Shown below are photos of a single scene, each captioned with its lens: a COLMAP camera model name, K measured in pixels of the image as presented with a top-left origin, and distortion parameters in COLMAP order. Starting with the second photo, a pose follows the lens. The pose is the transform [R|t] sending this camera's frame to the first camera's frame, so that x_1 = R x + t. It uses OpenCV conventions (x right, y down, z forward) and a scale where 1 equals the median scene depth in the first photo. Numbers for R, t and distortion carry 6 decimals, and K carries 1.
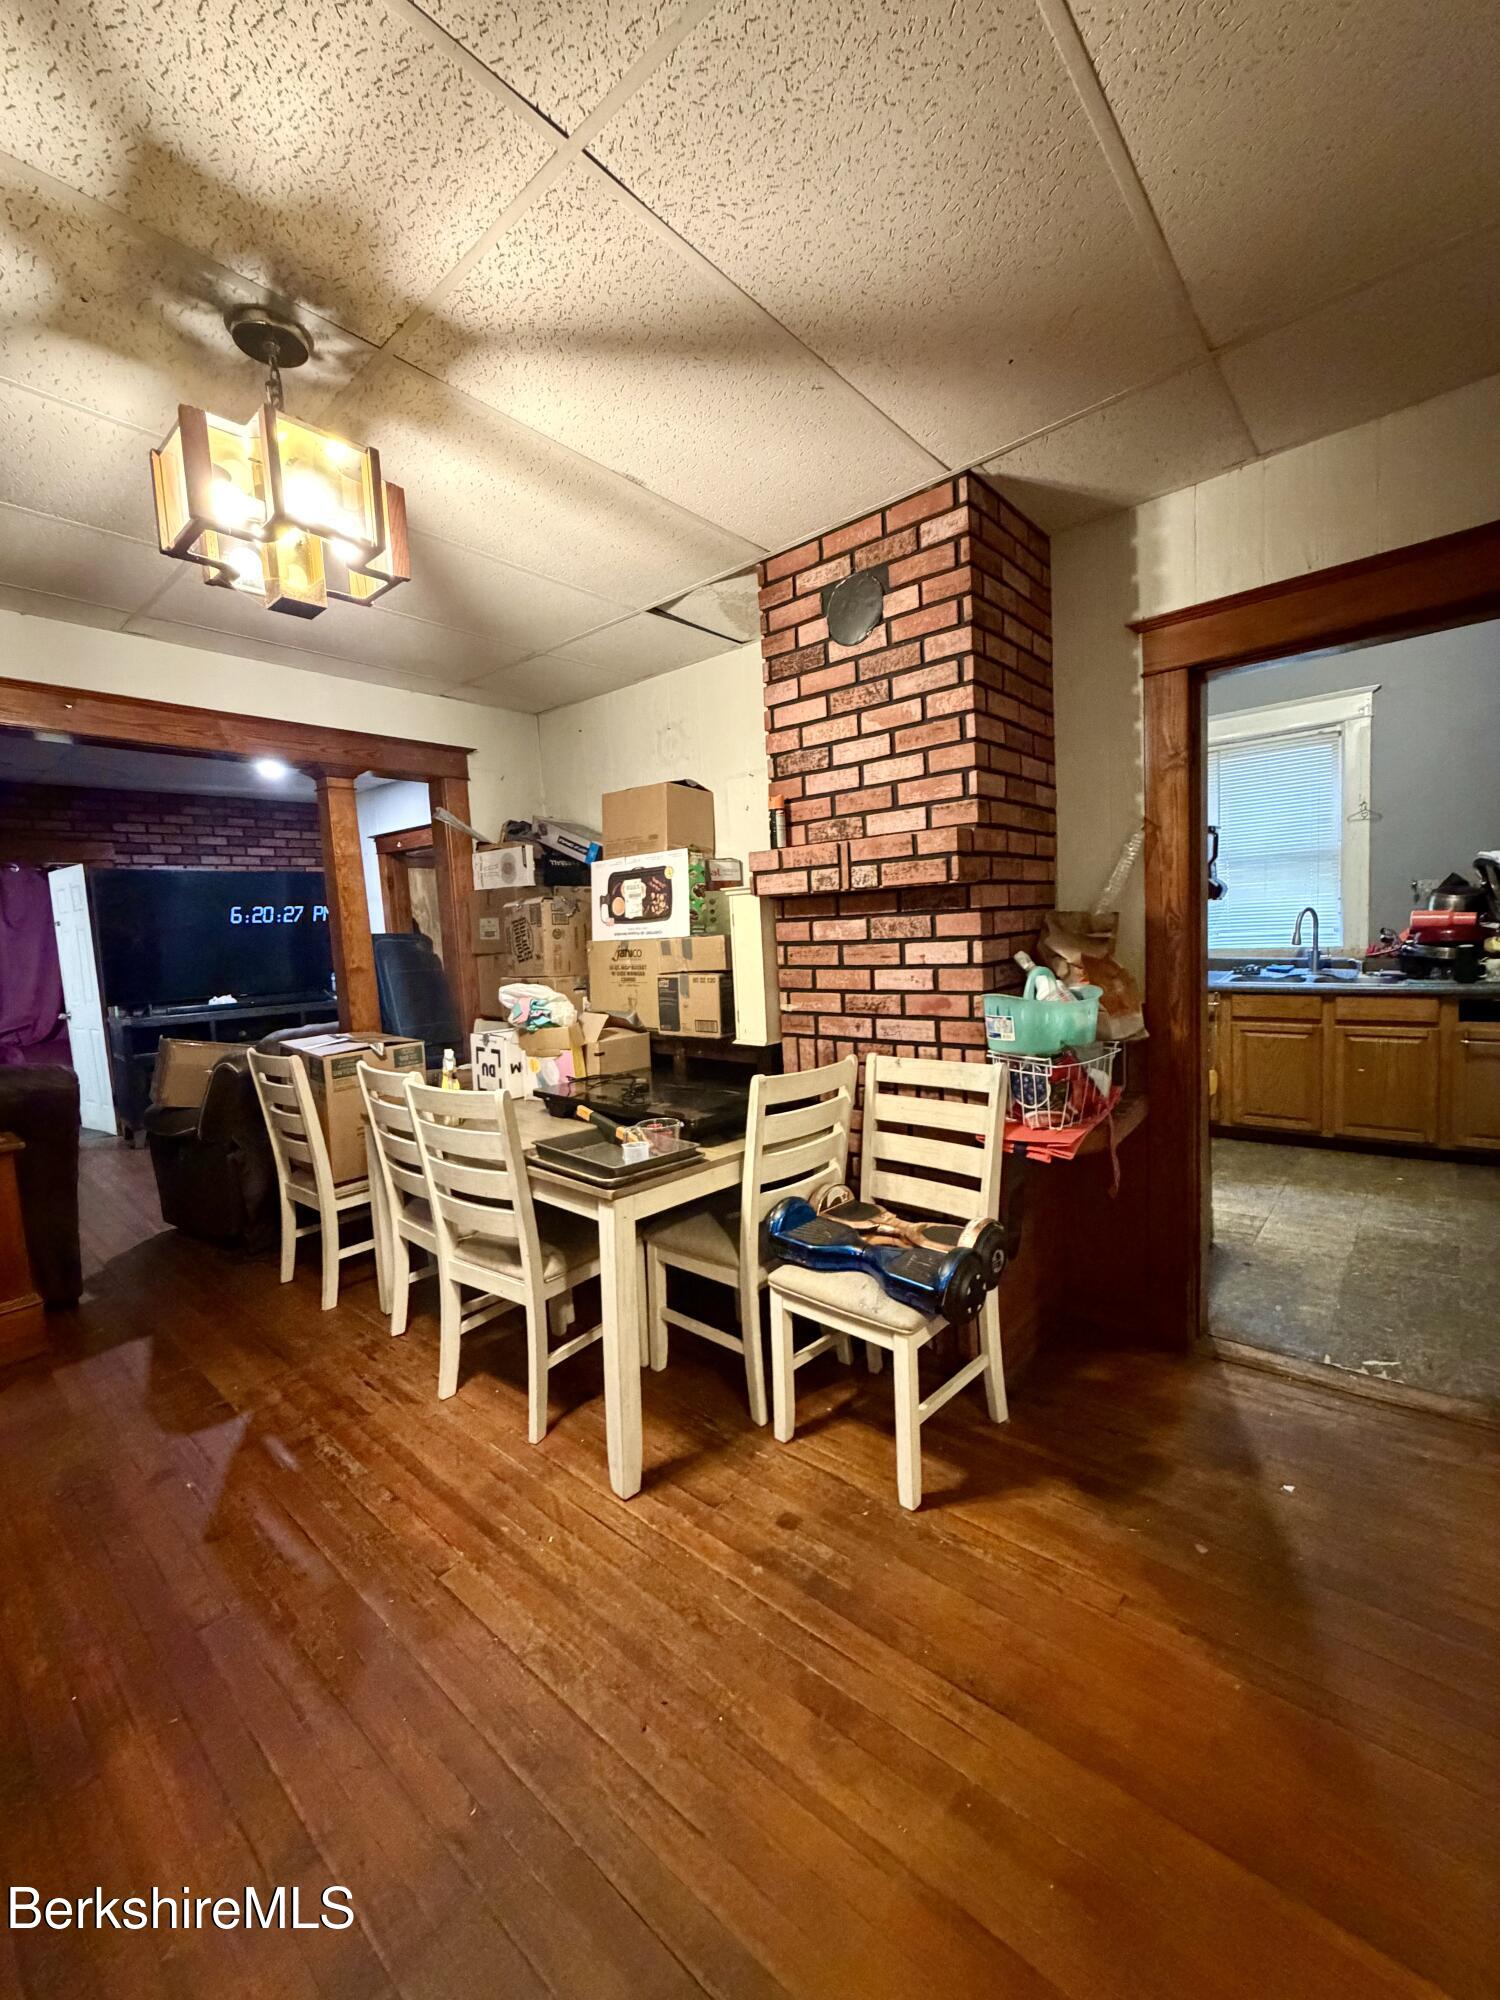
lens RADIAL K [[802.4, 0, 749.0], [0, 802.4, 995.5], [0, 0, 1]] dist [0.001647, 0.000156]
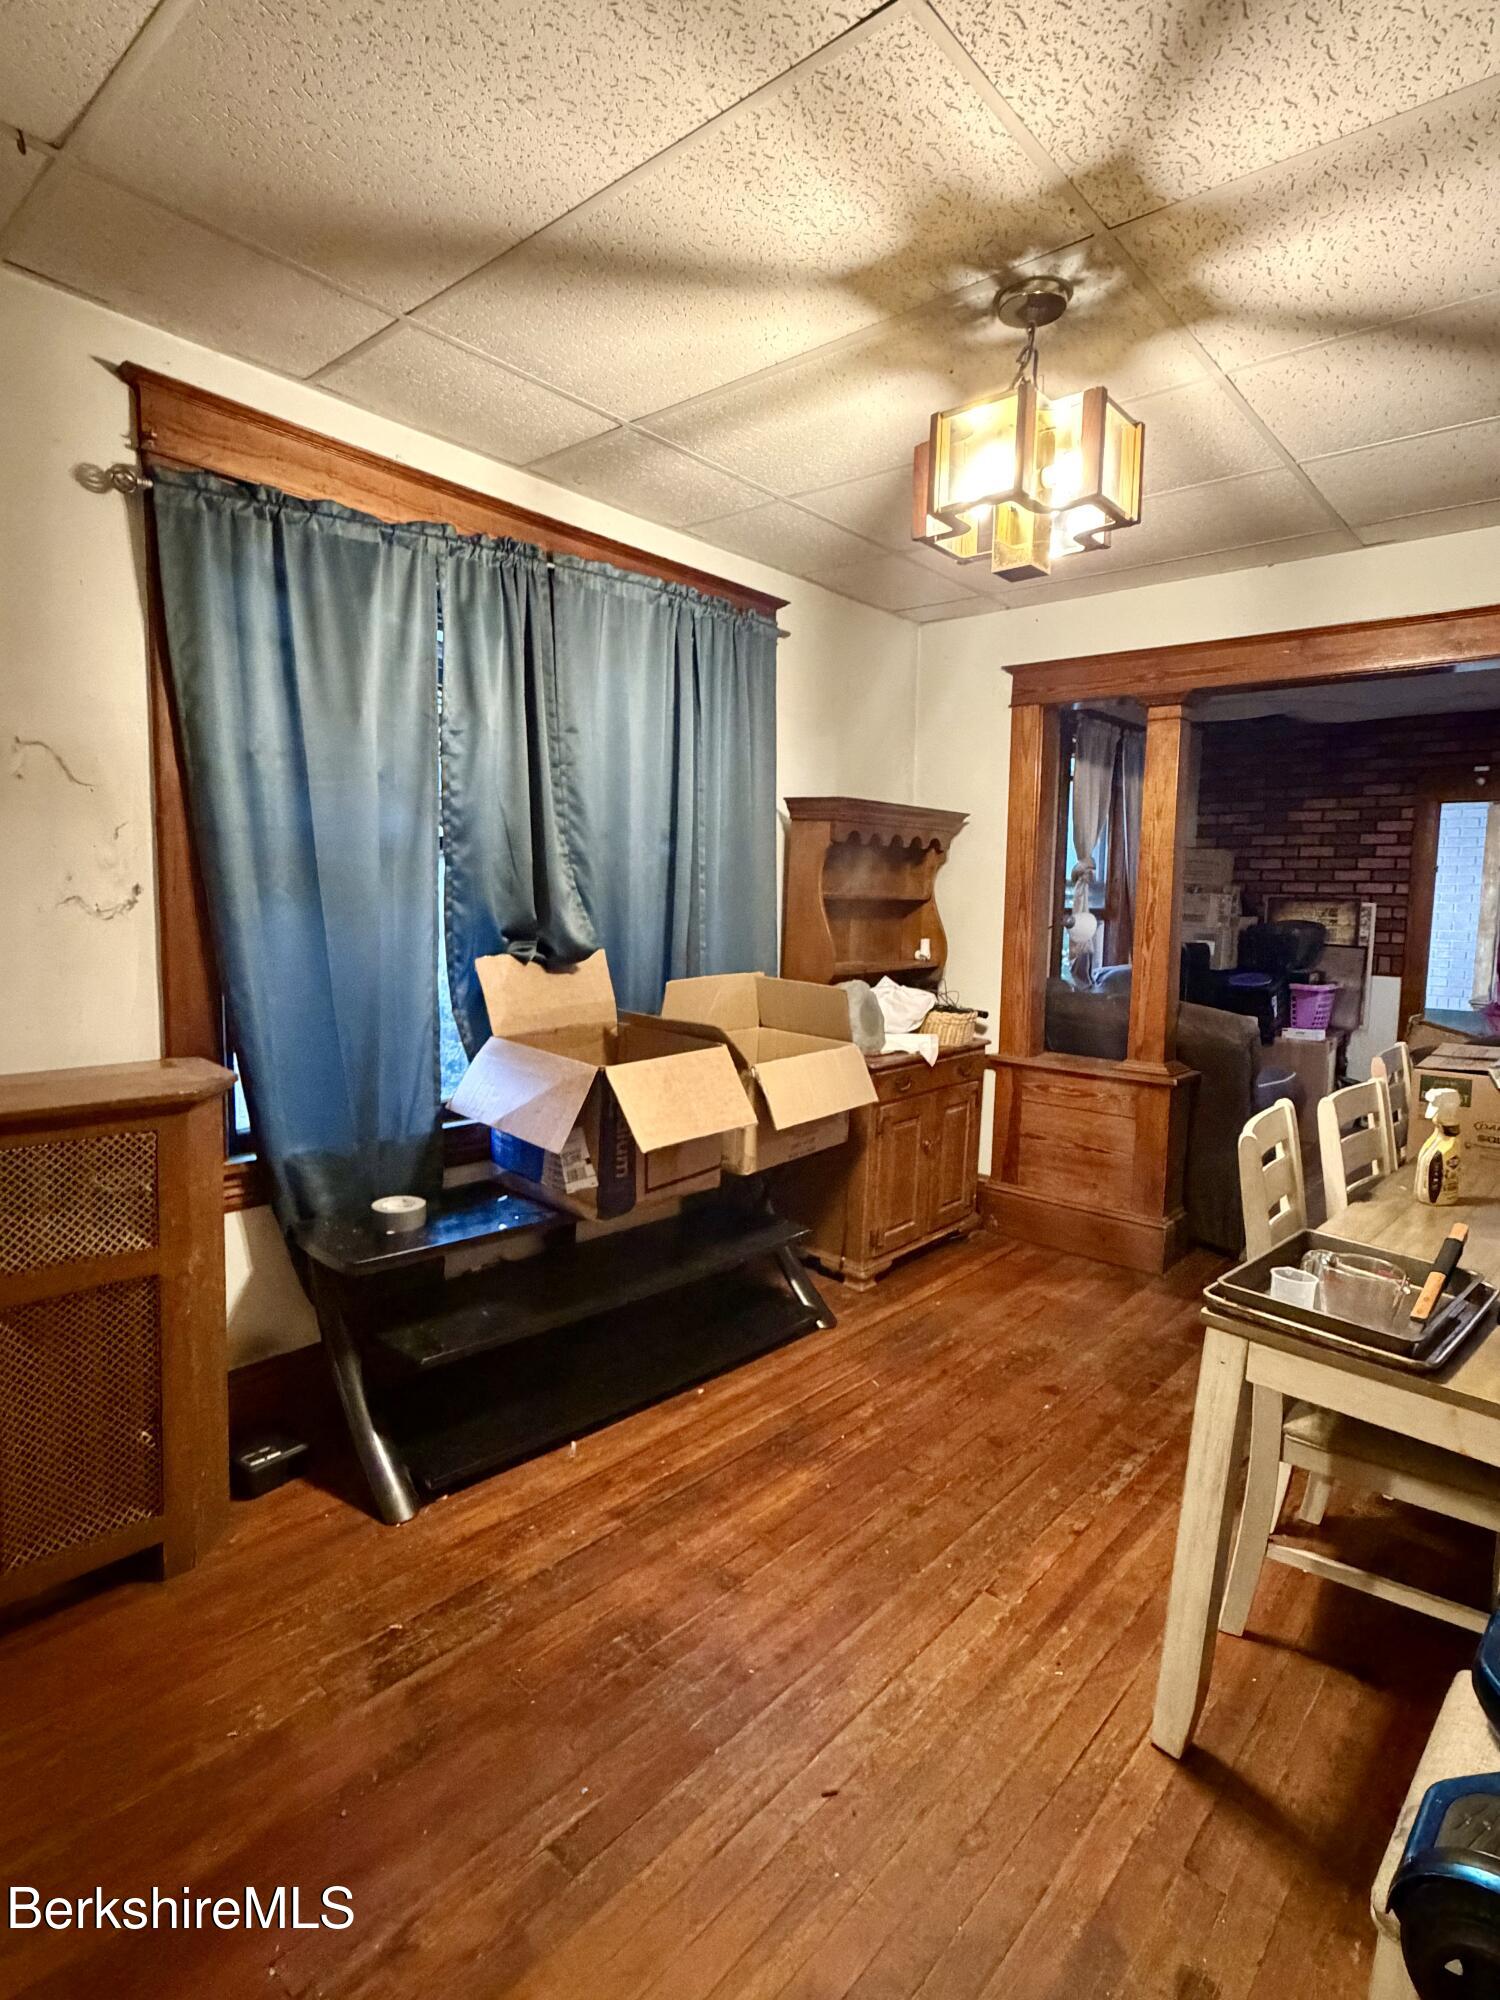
lens RADIAL K [[1035.6, 0, 754.1], [0, 1035.6, 999.5], [0, 0, 1]] dist [0.004303, -0.000167]
pose [[-0.016049, 0.150845, -0.988427, 0.788749], [-0.109969, 0.982291, 0.151694, -0.120745], [0.993805, 0.111131, 0.000824, 0.726833]]
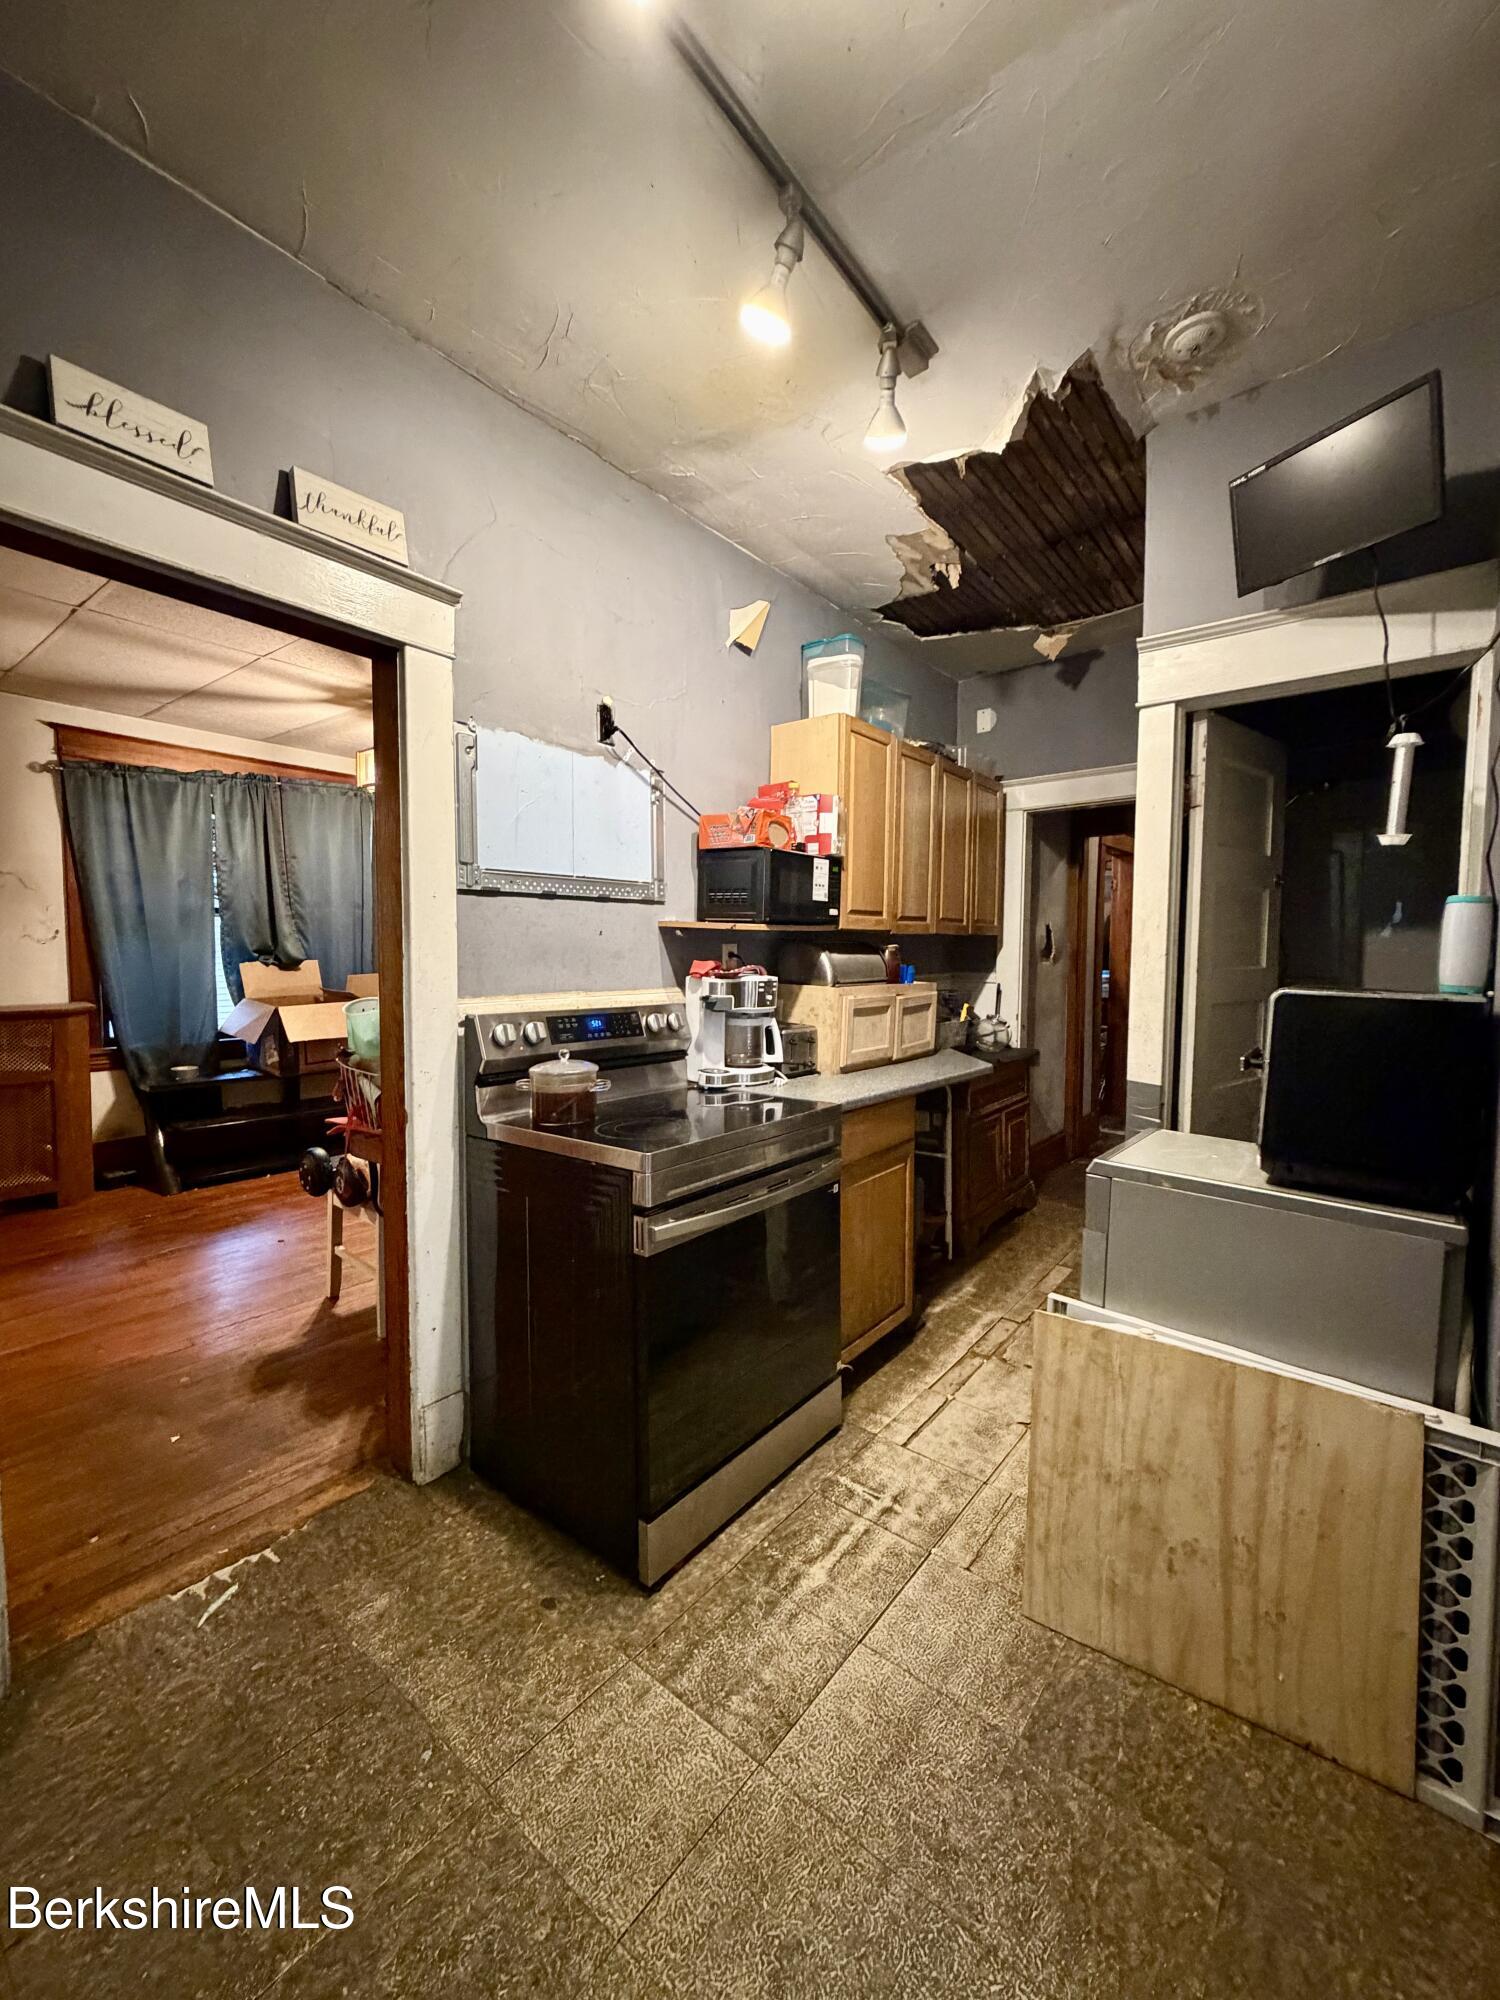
lens RADIAL K [[802.4, 0, 744.5], [0, 802.4, 995.3], [0, 0, 1]] dist [0.001647, 0.000156]
pose [[0.037015, 0.114361, -0.992749, 2.497987], [-0.100934, 0.988778, 0.110140, -0.316743], [0.994204, 0.096125, 0.048143, 2.390199]]
